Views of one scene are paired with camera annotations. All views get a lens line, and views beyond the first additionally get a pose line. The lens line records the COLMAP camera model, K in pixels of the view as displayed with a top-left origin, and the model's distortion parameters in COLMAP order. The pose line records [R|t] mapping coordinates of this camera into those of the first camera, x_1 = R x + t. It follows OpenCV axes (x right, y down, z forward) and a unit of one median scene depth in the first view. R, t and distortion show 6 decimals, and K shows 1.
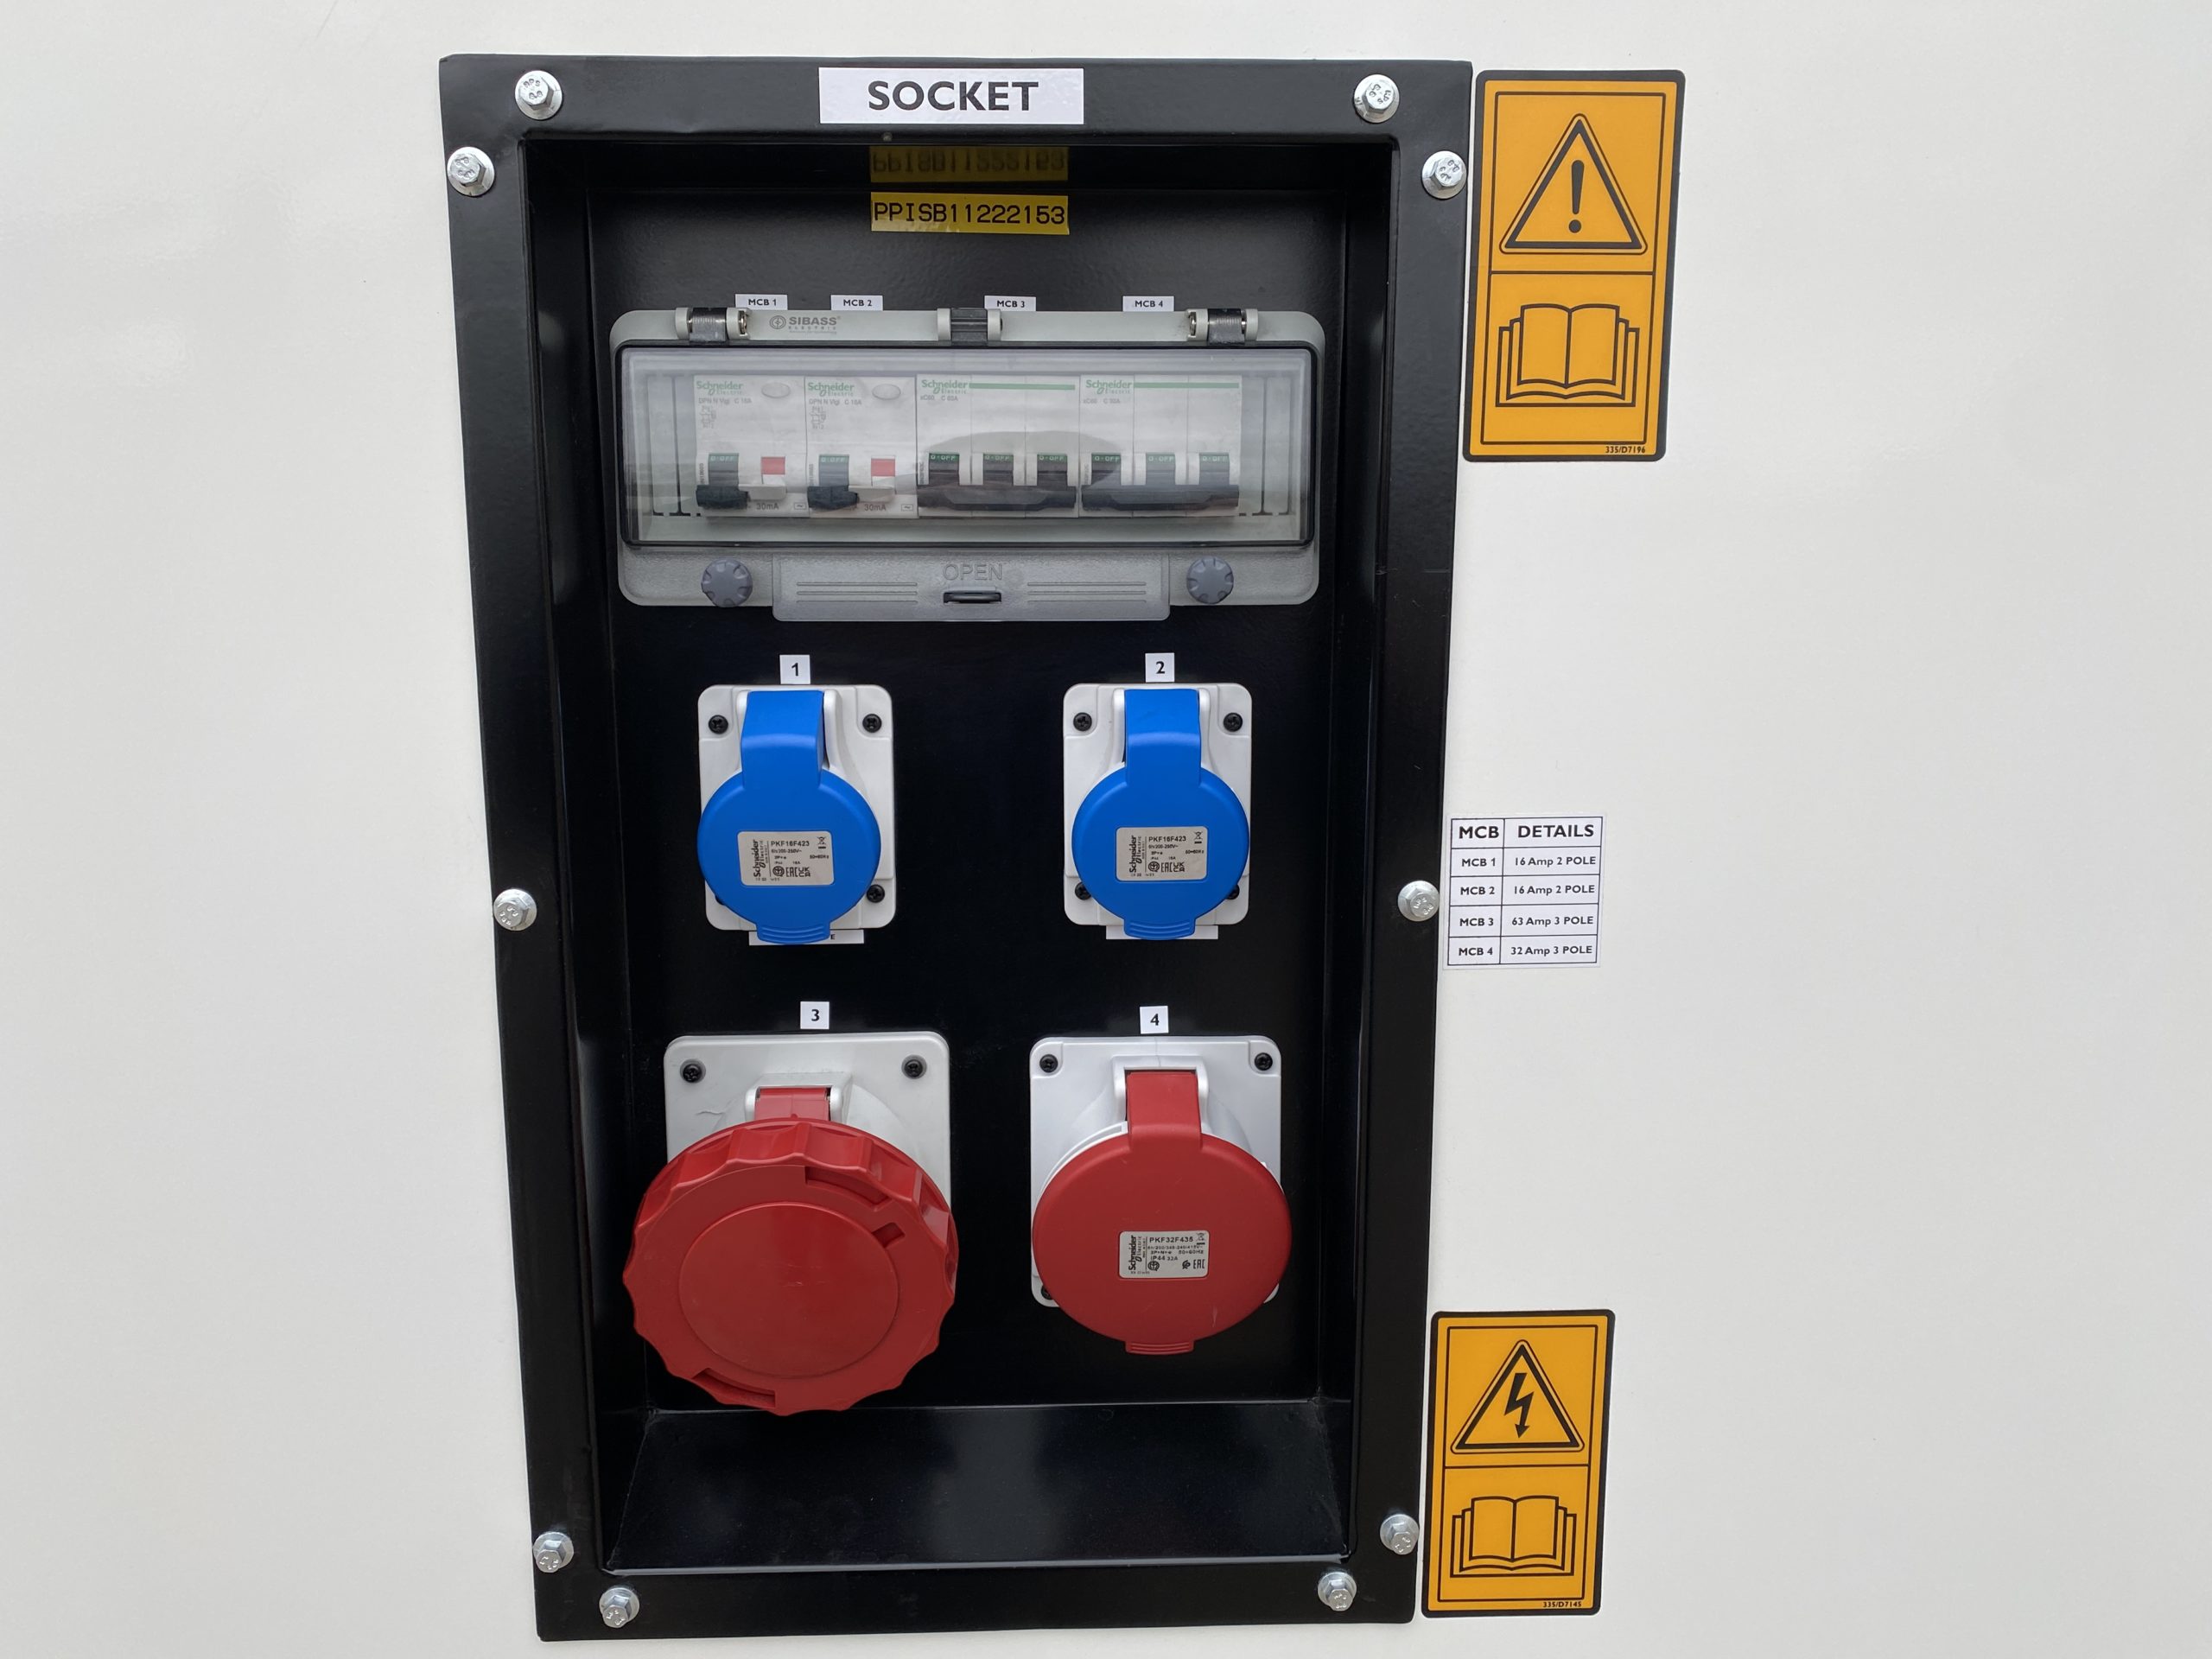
lens RADIAL K [[1726.4, 0, 1106.0], [0, 1726.4, 829.5], [0, 0, 1]] dist [-0.000275, -0.000439]
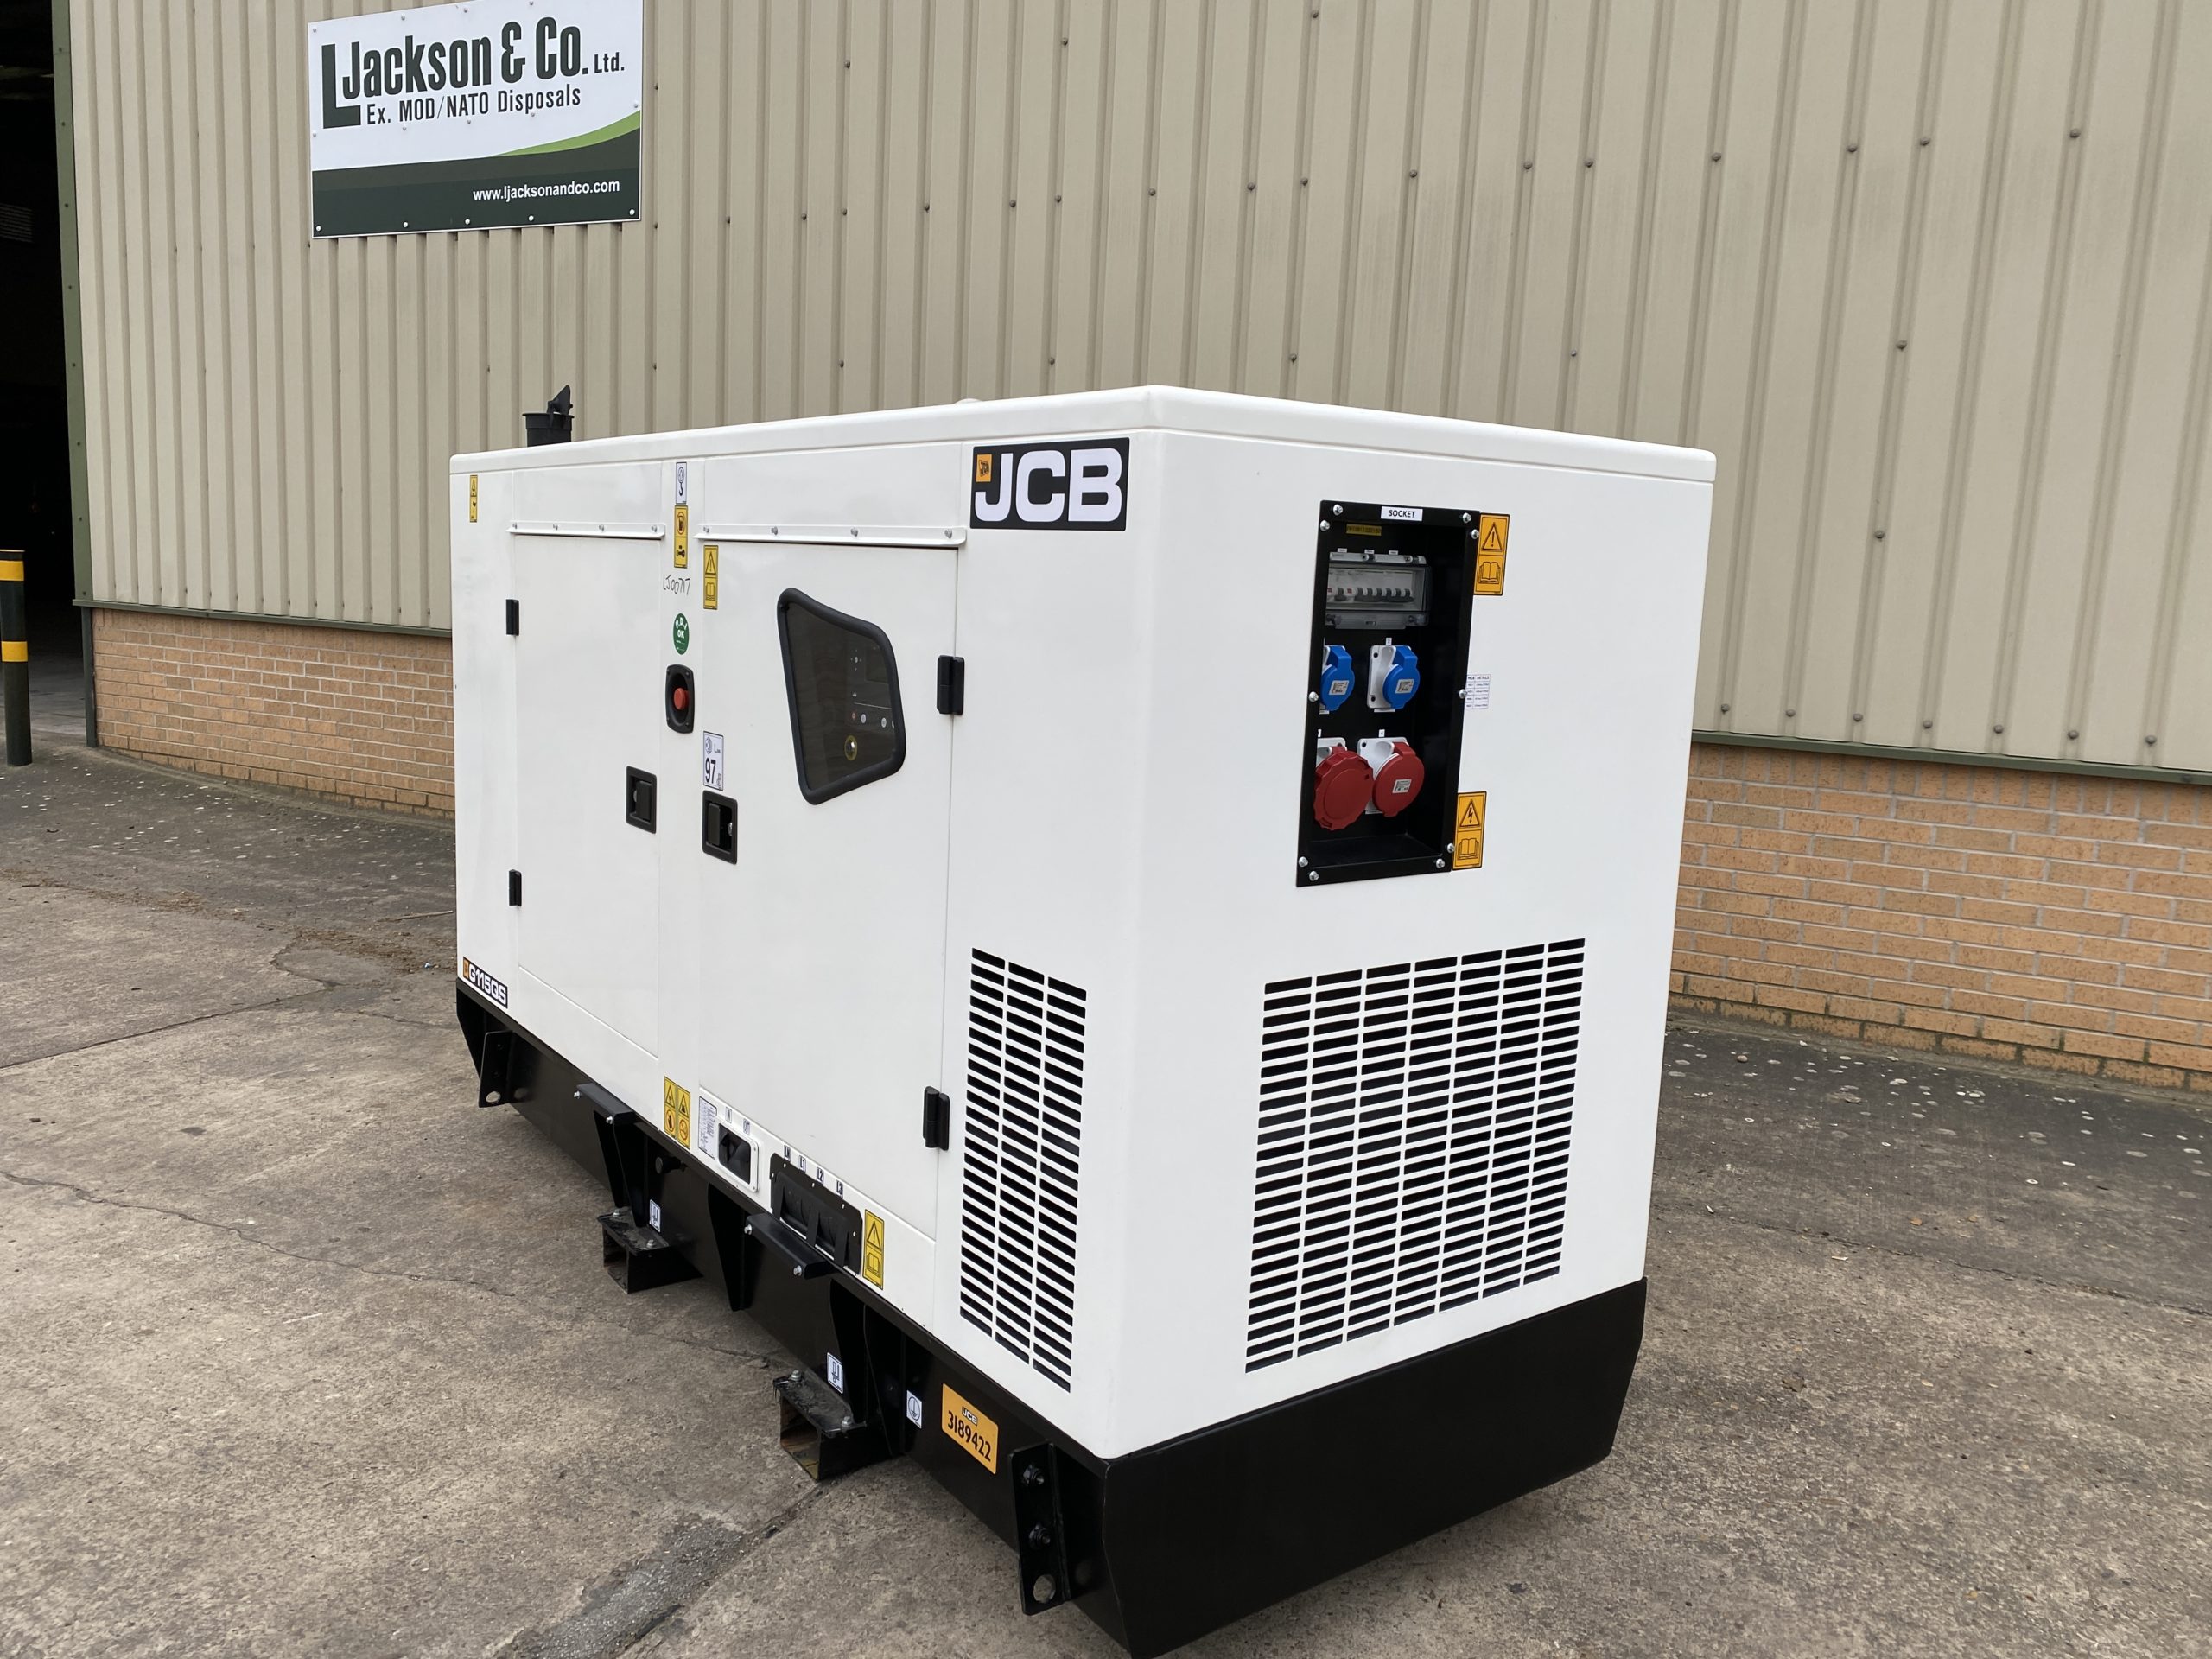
lens RADIAL K [[1726.4, 0, 1106.0], [0, 1726.4, 829.5], [0, 0, 1]] dist [-0.000275, -0.000439]
pose [[0.829598, -0.050616, 0.556062, -2.979208], [0.049683, 0.998624, 0.016777, 0.262665], [-0.556146, 0.013709, 0.830971, -2.105278]]
